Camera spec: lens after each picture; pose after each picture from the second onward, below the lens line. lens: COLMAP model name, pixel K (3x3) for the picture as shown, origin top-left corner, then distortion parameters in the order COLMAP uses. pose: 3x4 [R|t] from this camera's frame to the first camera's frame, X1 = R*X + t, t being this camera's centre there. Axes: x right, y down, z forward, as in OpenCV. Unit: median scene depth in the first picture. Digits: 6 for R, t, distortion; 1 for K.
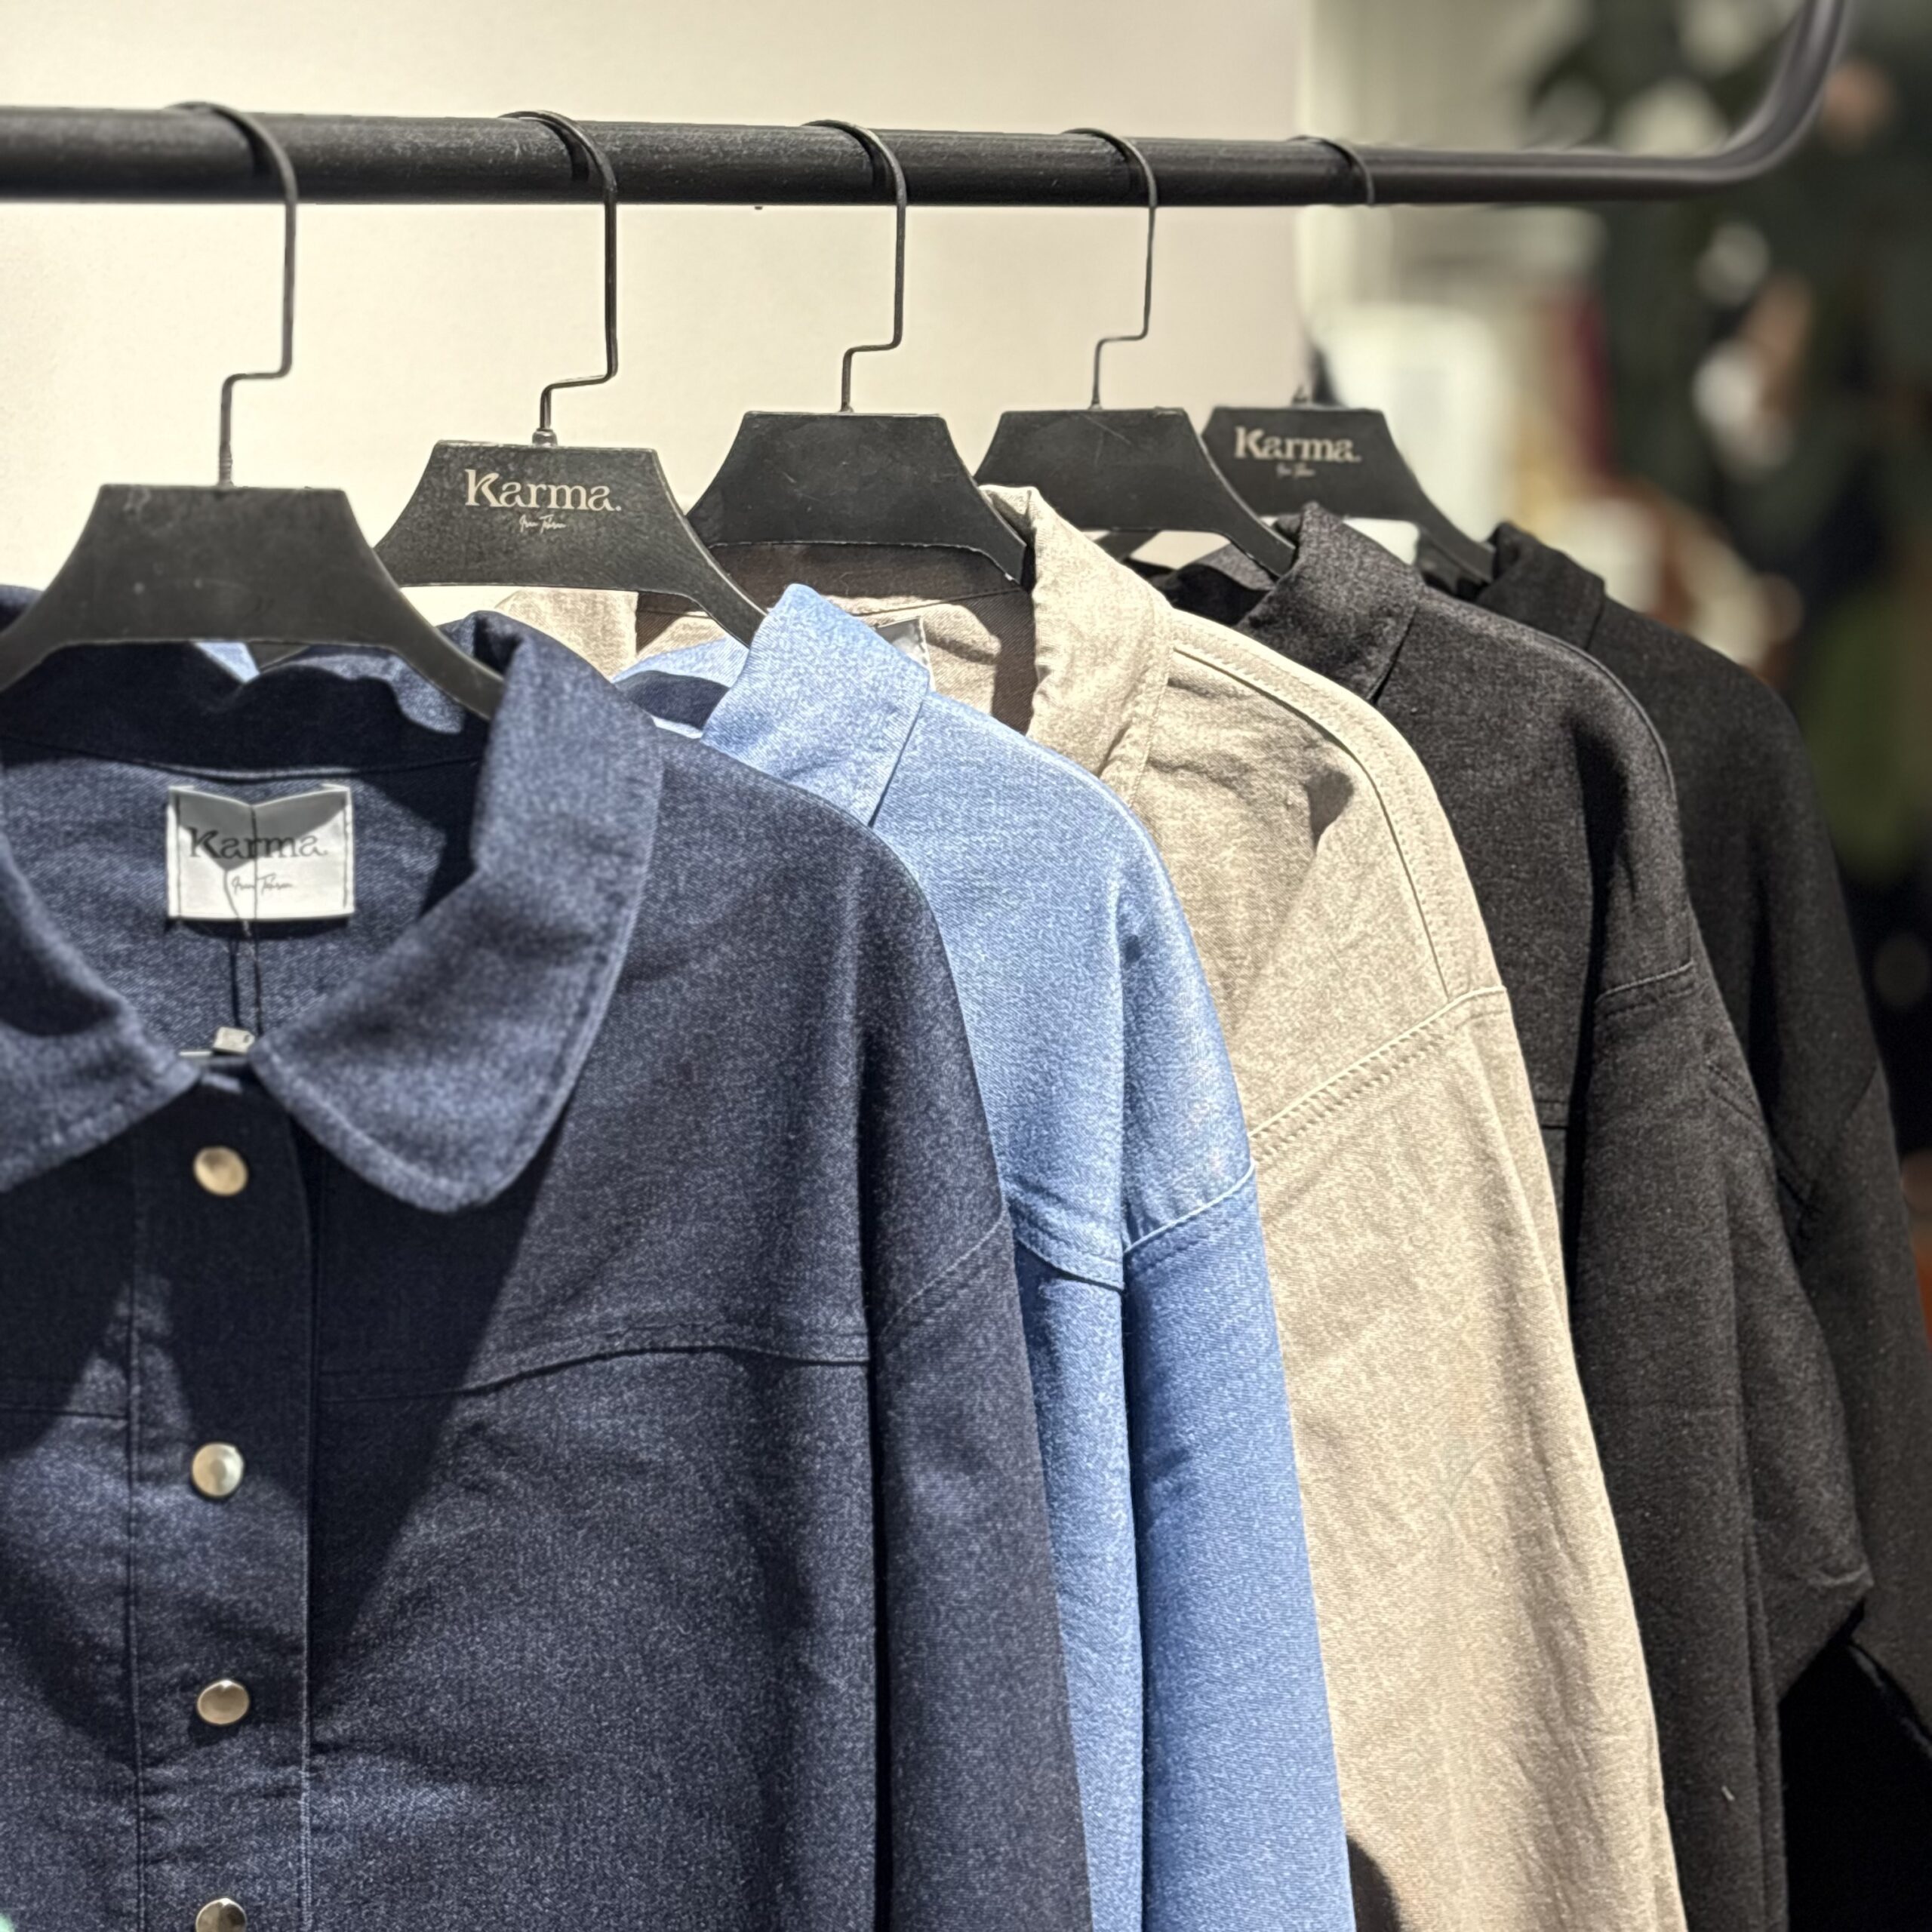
lens RADIAL K [[3698.4, 0, 965.0], [0, 3698.4, 914.1], [0, 0, 1]] dist [0.224522, -0.988521]
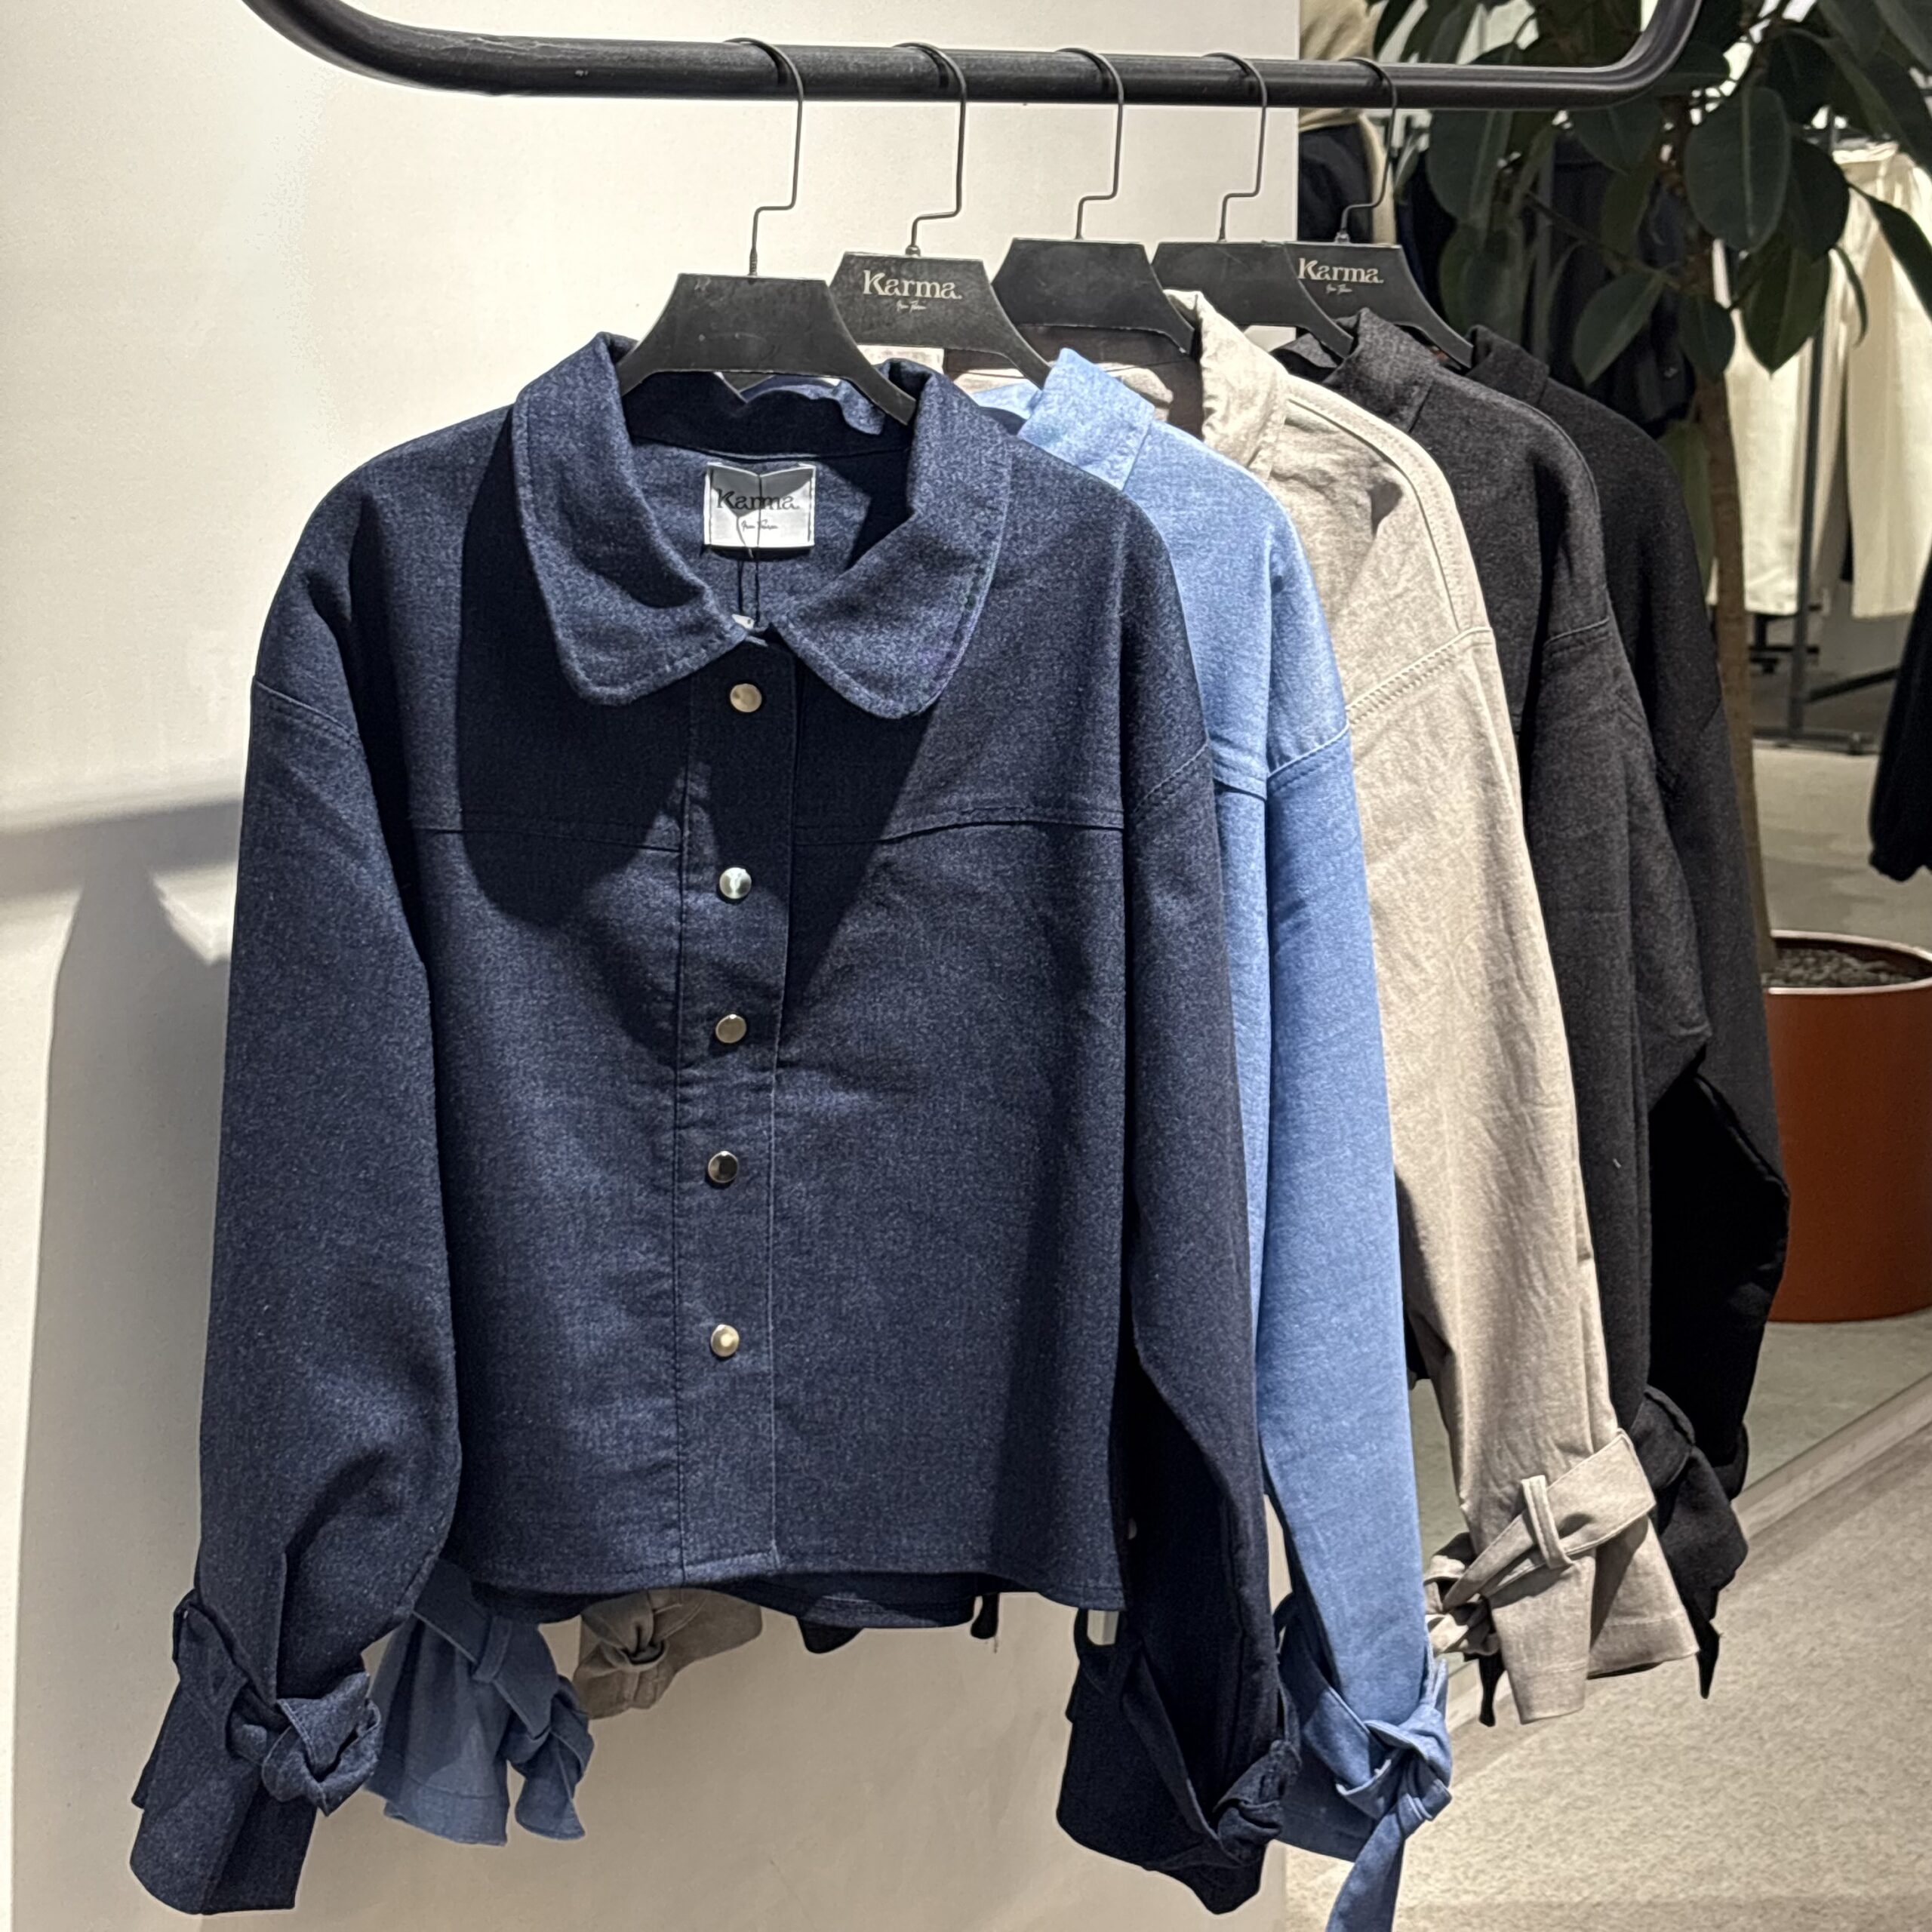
lens RADIAL K [[3698.4, 0, 965.0], [0, 3698.4, 914.1], [0, 0, 1]] dist [0.224522, -0.988521]
pose [[0.997772, 0.011142, 0.065782, -0.191149], [-0.013628, 0.999205, 0.037470, 0.092716], [-0.065312, -0.038283, 0.997130, -0.580913]]
